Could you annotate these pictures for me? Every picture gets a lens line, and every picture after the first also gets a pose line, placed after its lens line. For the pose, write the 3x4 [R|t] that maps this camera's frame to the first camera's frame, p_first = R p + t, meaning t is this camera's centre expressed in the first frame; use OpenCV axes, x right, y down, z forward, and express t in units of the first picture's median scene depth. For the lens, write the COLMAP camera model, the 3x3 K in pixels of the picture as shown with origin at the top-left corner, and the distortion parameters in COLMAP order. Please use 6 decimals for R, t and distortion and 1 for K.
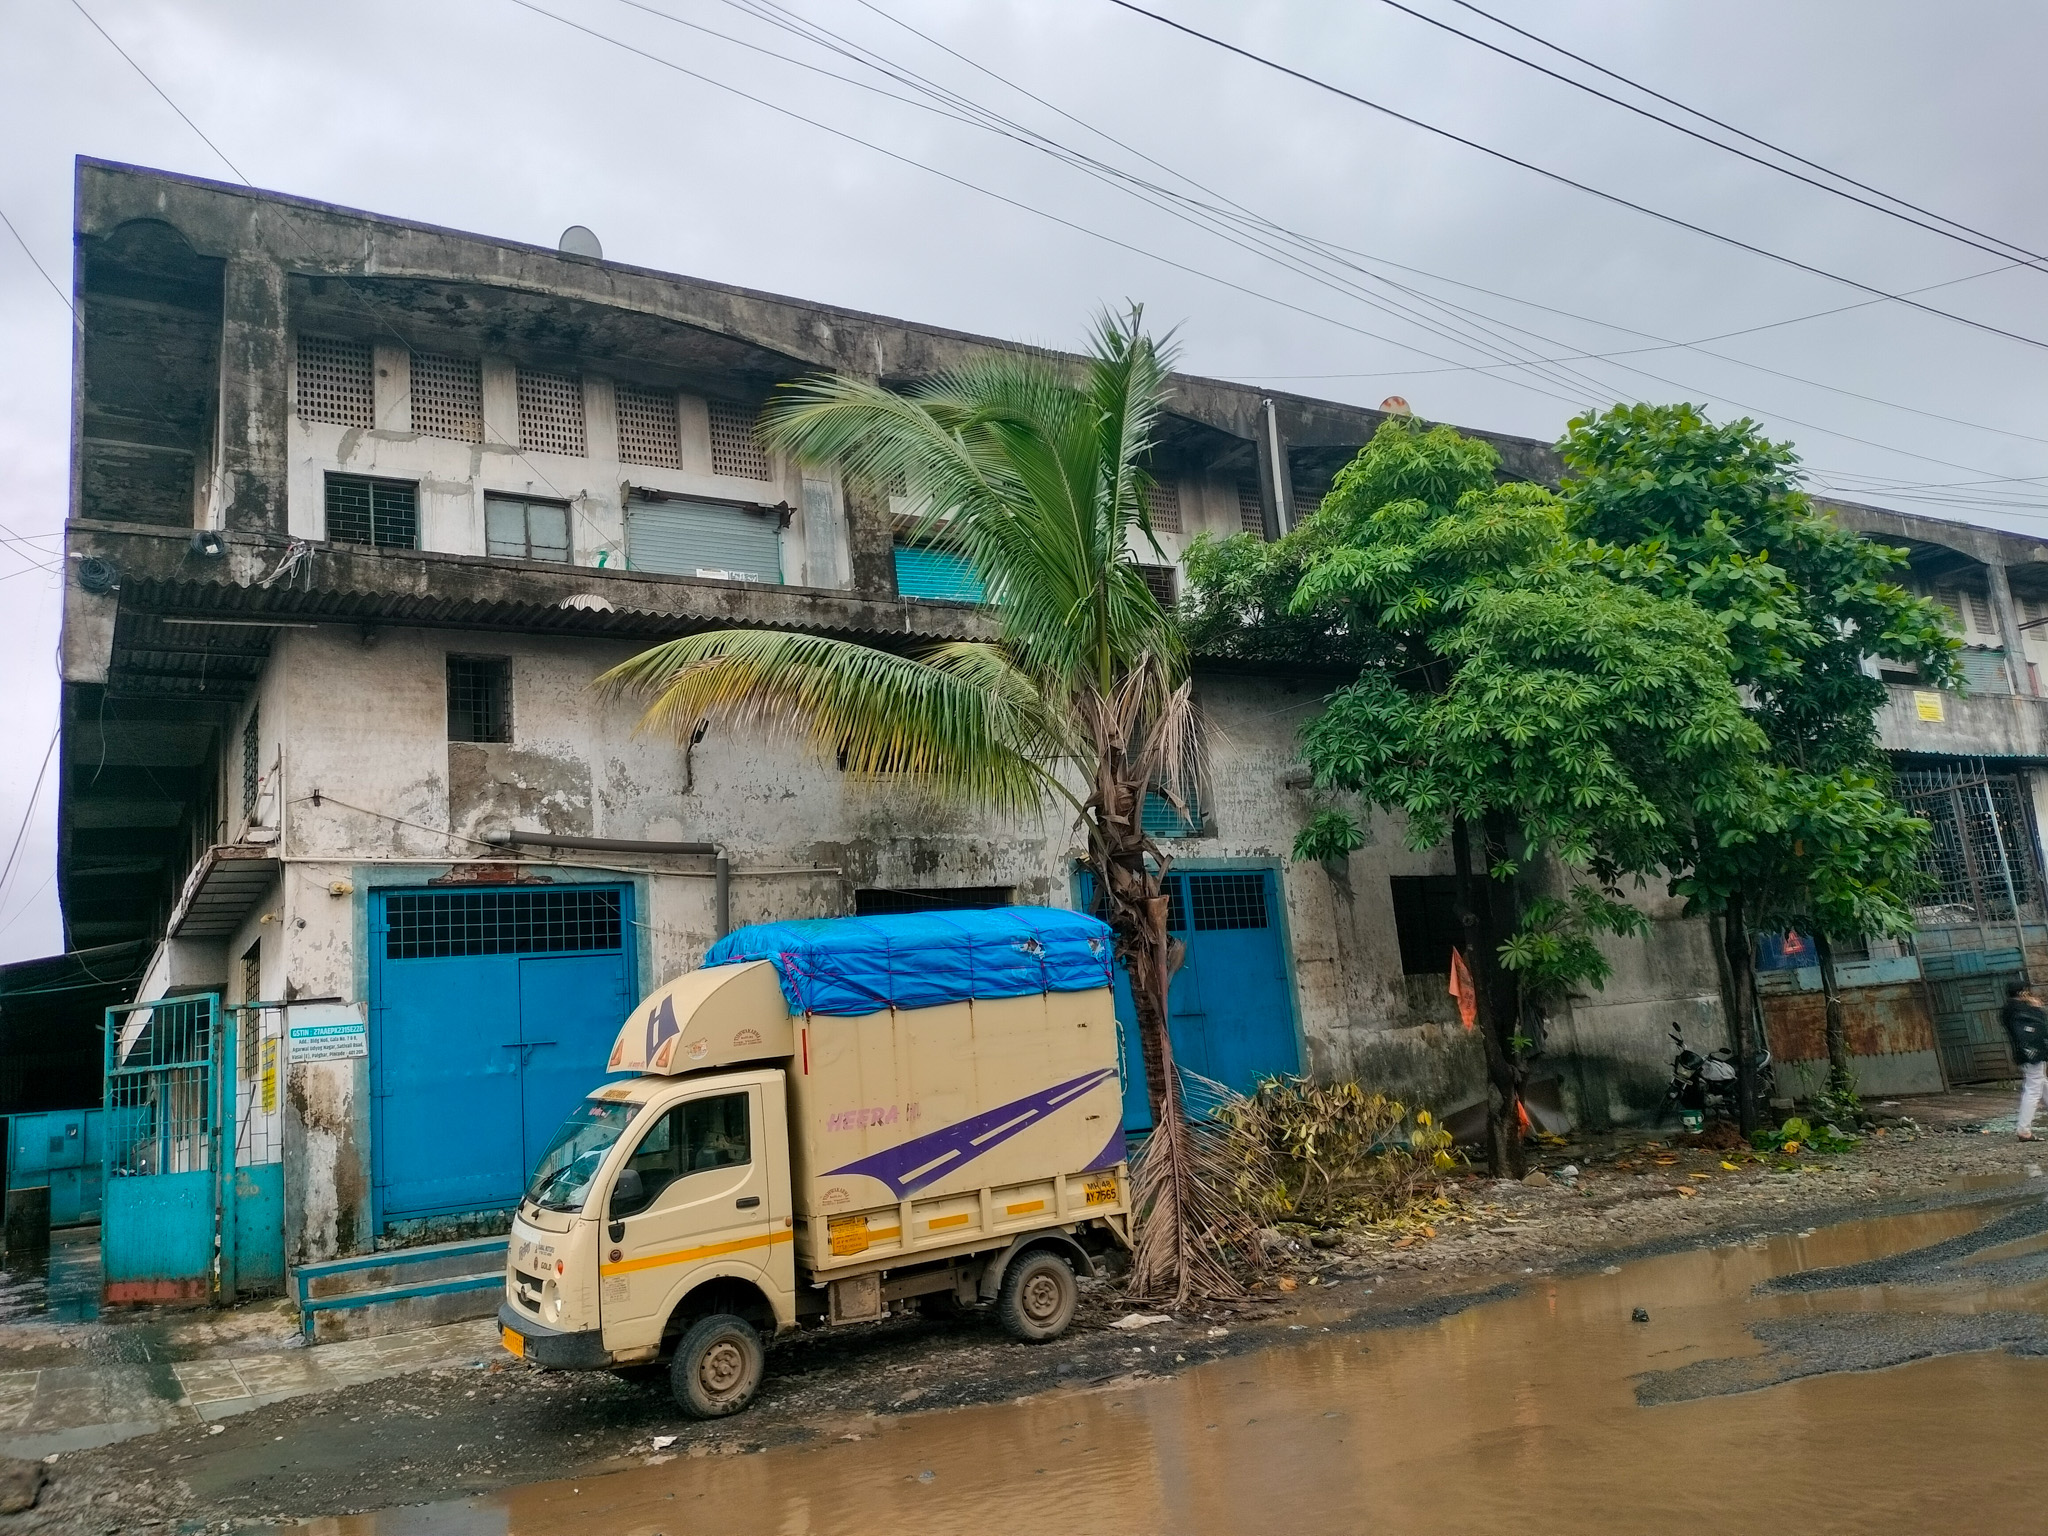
lens RADIAL K [[1561.0, 0, 1083.6], [0, 1561.0, 764.0], [0, 0, 1]] dist [0.039131, -0.060487]
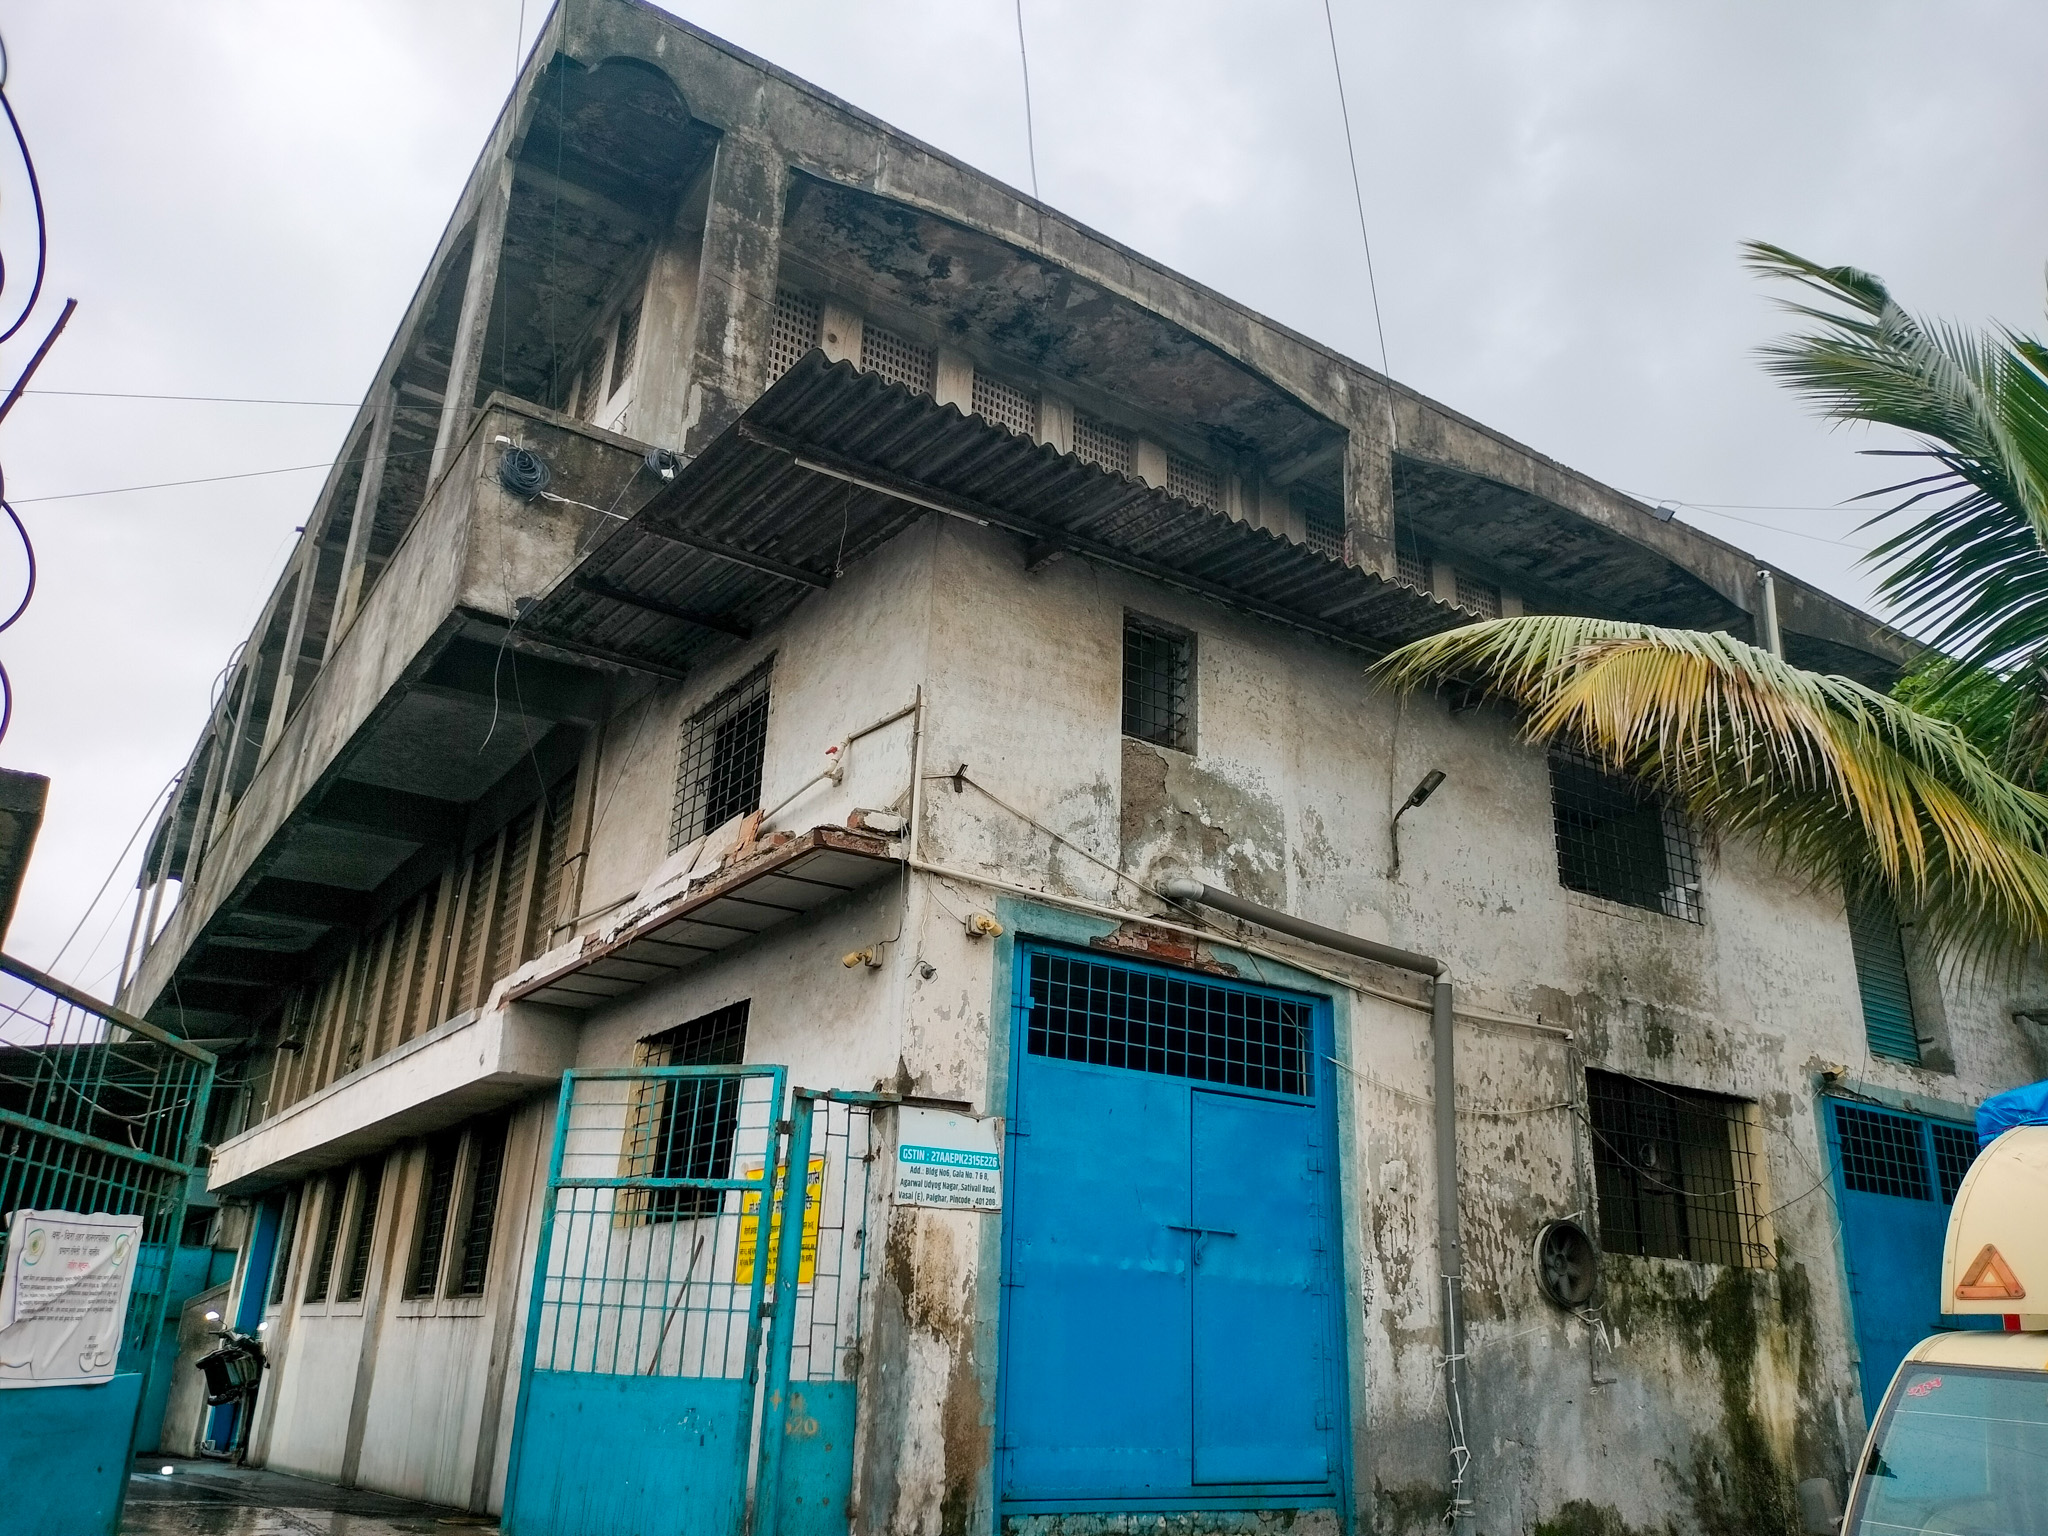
lens RADIAL K [[1561.0, 0, 1043.2], [0, 1561.0, 772.1], [0, 0, 1]] dist [0.039131, -0.060487]
pose [[0.990379, 0.138186, 0.007366, -0.392146], [-0.134778, 0.975290, -0.175056, 0.105432], [-0.031375, 0.172379, 0.984531, 0.327978]]
